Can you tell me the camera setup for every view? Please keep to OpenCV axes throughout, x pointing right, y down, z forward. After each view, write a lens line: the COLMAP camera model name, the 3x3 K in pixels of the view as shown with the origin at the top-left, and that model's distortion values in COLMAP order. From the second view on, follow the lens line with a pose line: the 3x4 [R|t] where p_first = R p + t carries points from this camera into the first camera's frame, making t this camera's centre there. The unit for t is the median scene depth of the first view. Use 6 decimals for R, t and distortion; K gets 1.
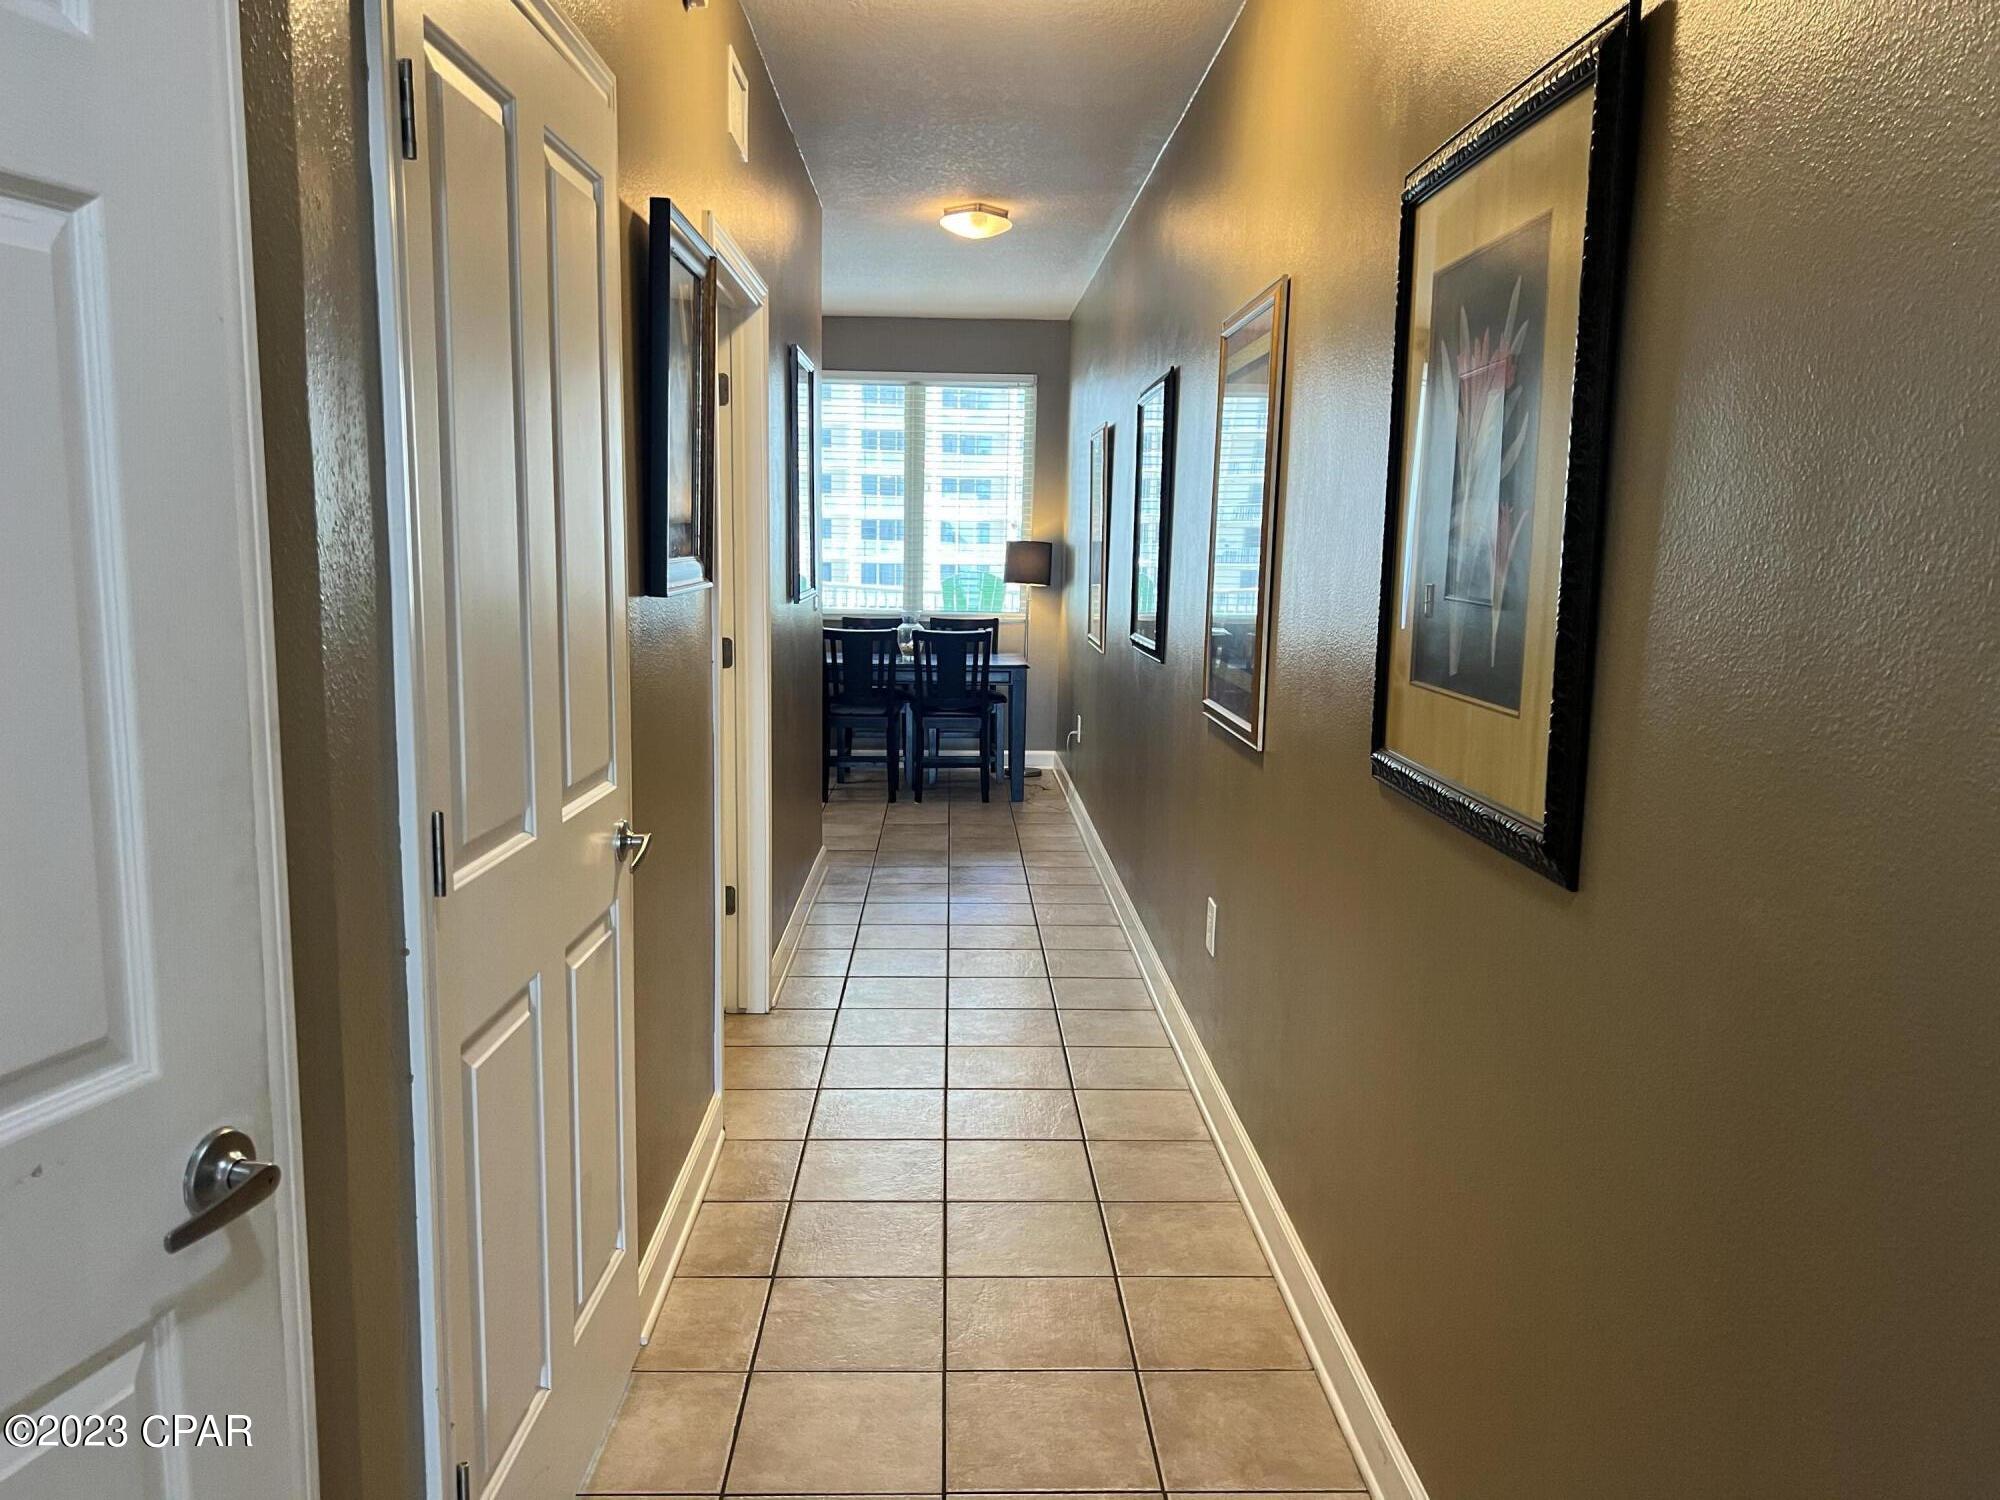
lens RADIAL K [[1500.6, 0, 990.4], [0, 1500.6, 761.0], [0, 0, 1]] dist [0.063206, -0.071382]
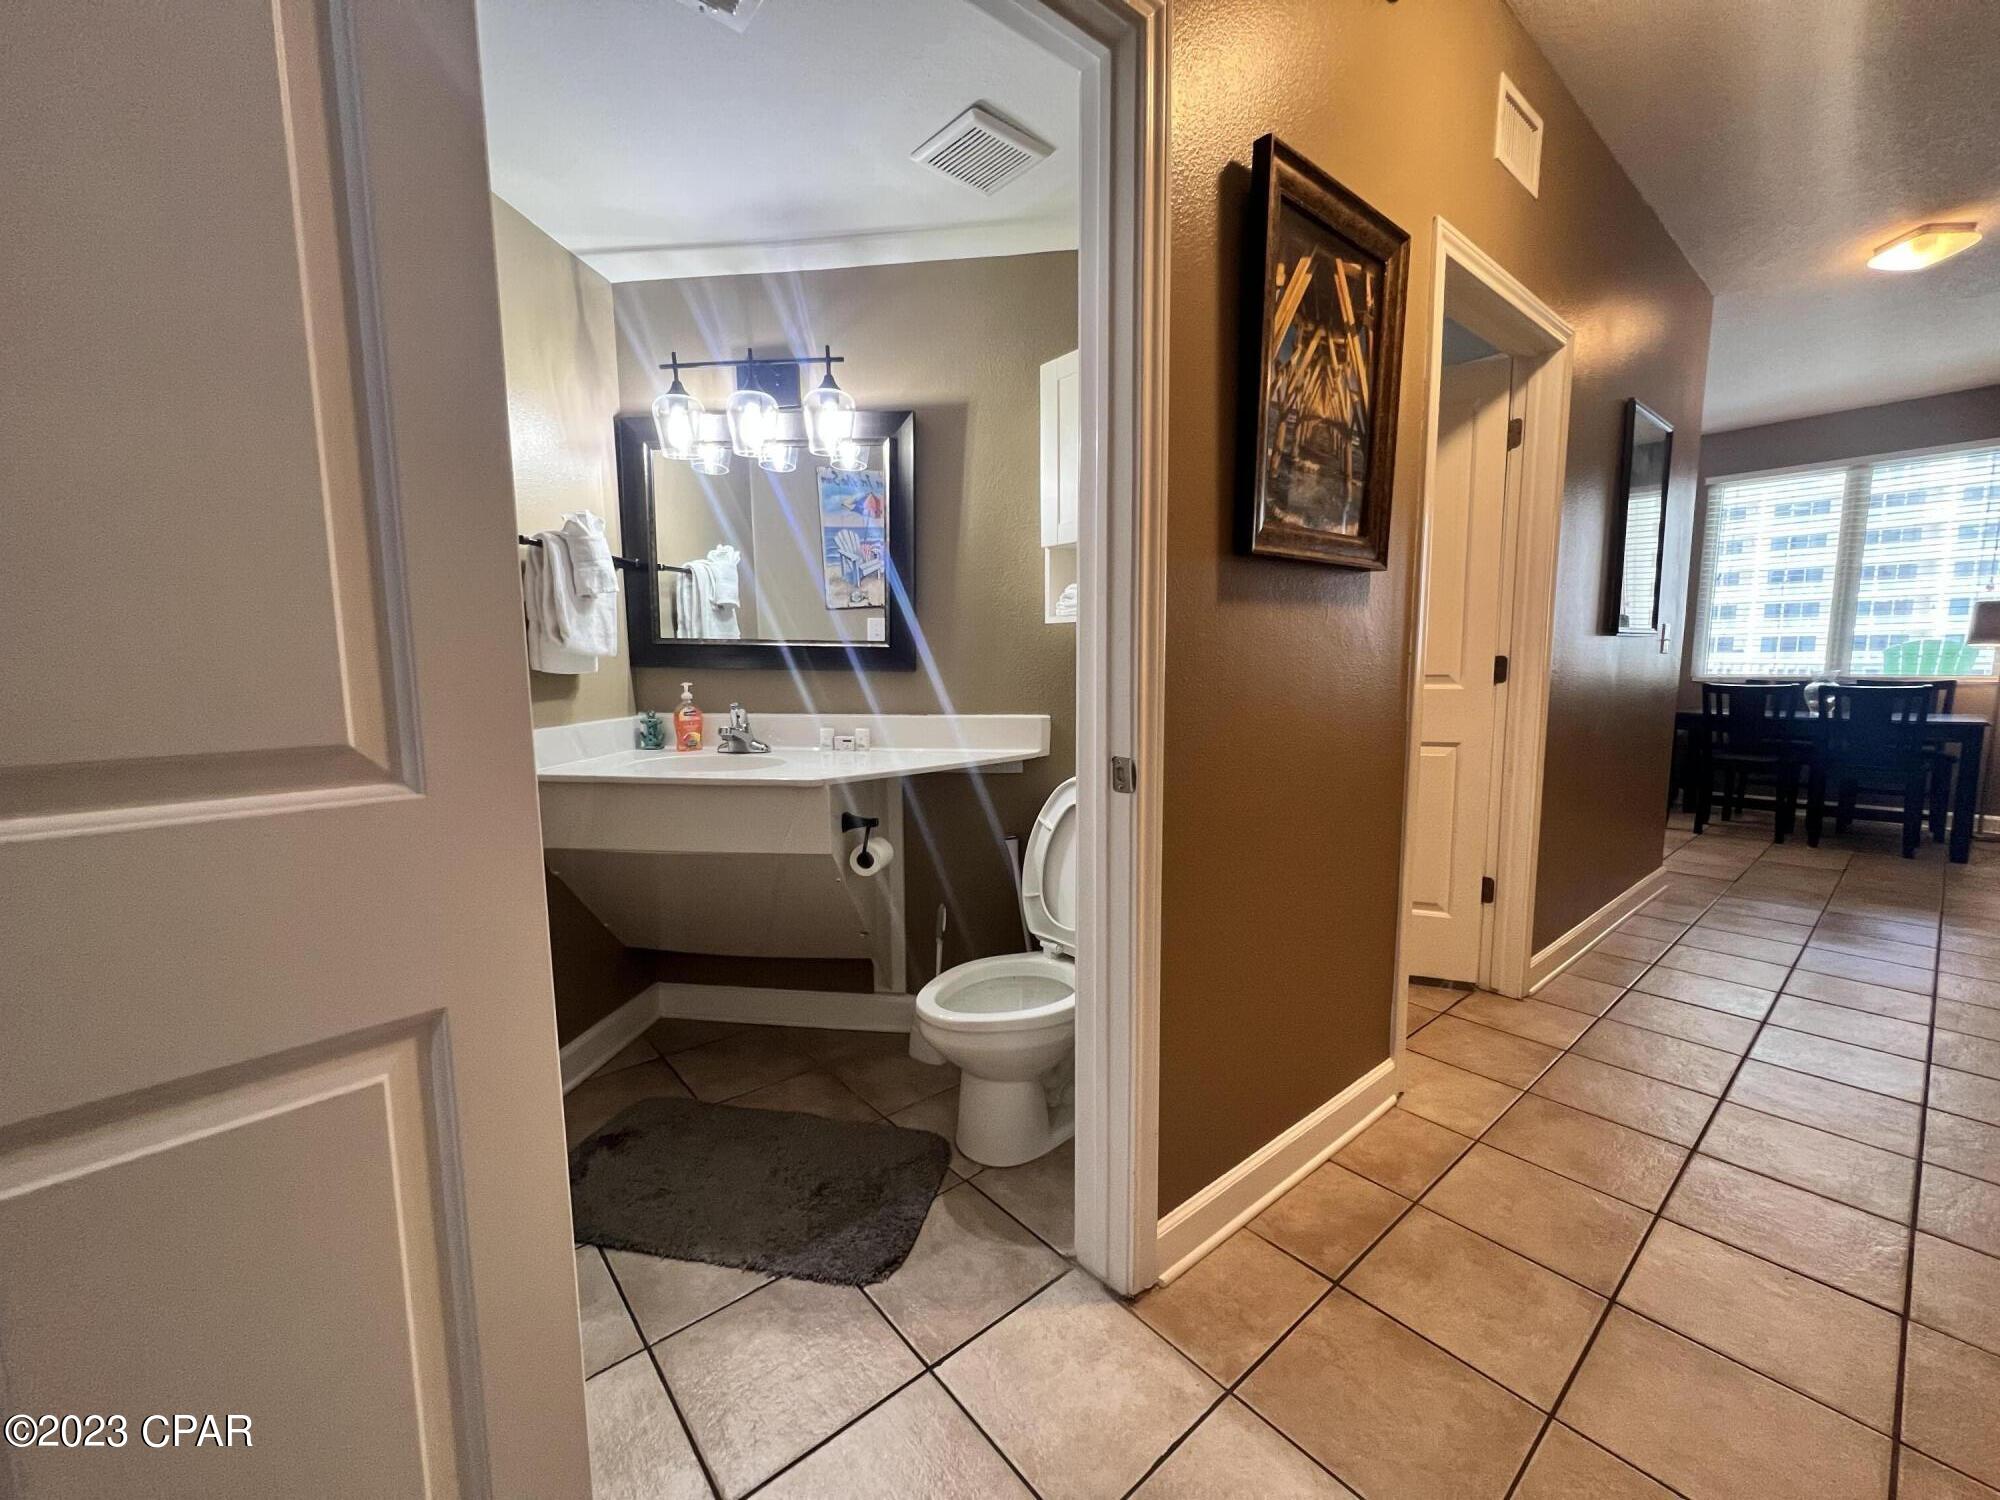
lens RADIAL K [[799.7, 0, 994.4], [0, 799.7, 745.8], [0, 0, 1]] dist [0.000869, 0.000263]
pose [[0.619422, 0.064831, -0.782376, 0.064079], [-0.098291, 0.995147, 0.004643, 0.020394], [0.778880, 0.074025, 0.622789, 0.354513]]
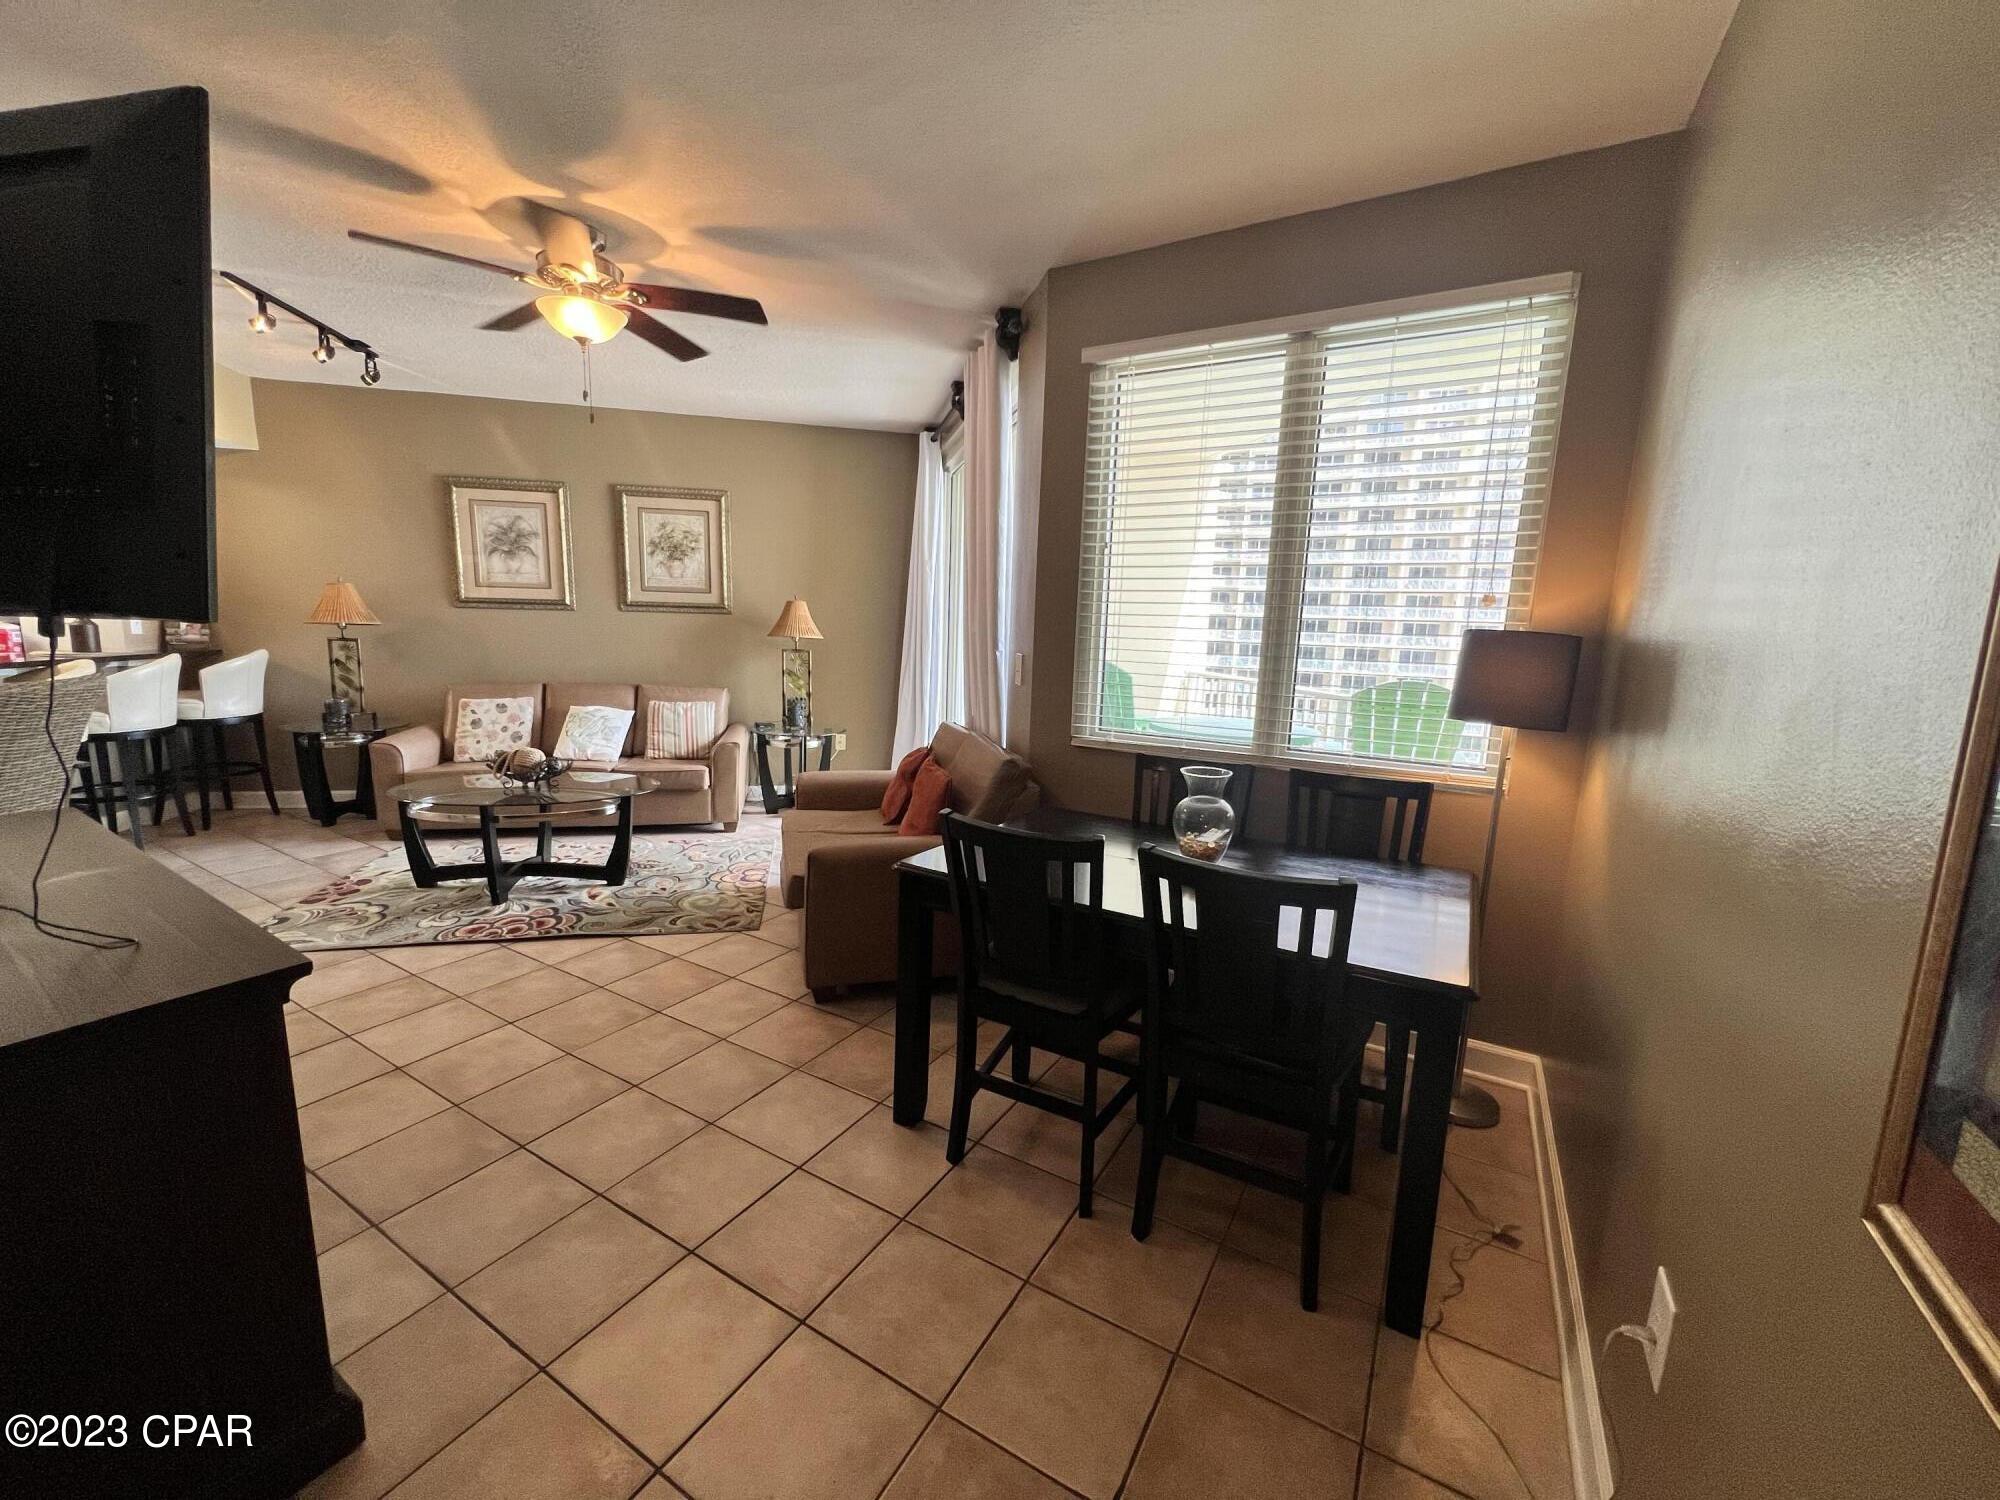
lens RADIAL K [[799.7, 0, 996.0], [0, 799.7, 750.4], [0, 0, 1]] dist [0.000869, 0.000263]
pose [[0.847334, 0.094465, -0.522592, 0.044931], [-0.095360, 0.995122, 0.025262, -0.216574], [0.522429, 0.028429, 0.852209, 1.517018]]
